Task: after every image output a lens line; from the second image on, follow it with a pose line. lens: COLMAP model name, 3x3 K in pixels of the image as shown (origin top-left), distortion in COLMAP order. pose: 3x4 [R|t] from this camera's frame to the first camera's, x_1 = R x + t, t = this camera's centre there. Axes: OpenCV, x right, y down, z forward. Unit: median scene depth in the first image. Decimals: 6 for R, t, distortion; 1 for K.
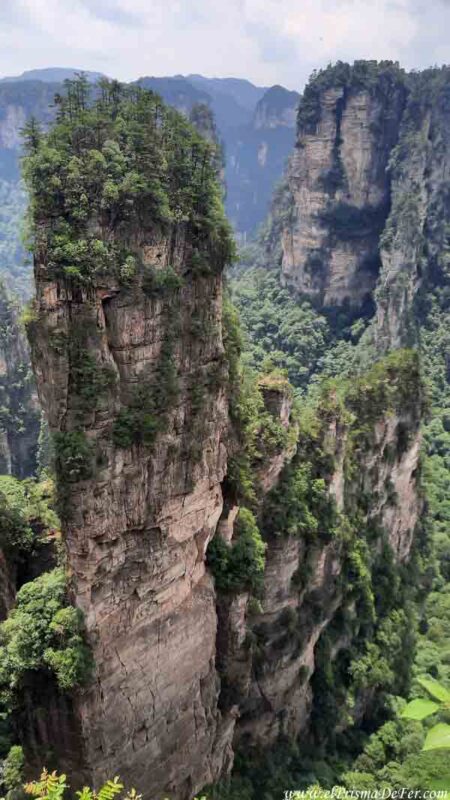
lens RADIAL K [[592.8, 0, 221.9], [0, 592.8, 395.7], [0, 0, 1]] dist [0.060438, -0.022037]
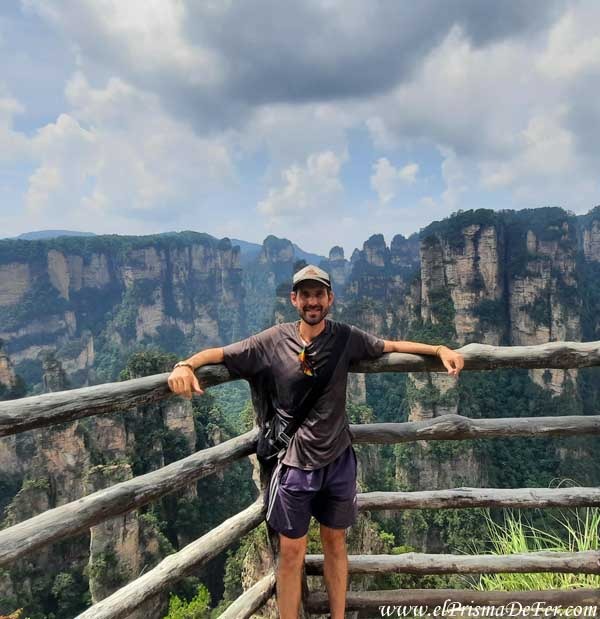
lens RADIAL K [[446.2, 0, 365.4], [0, 446.2, 315.0], [0, 0, 1]] dist [0.004154, -0.010431]
pose [[0.907671, -0.095890, 0.408581, -0.468582], [0.214593, 0.942698, -0.255481, -0.080325], [-0.360670, 0.319571, 0.876237, 0.202643]]
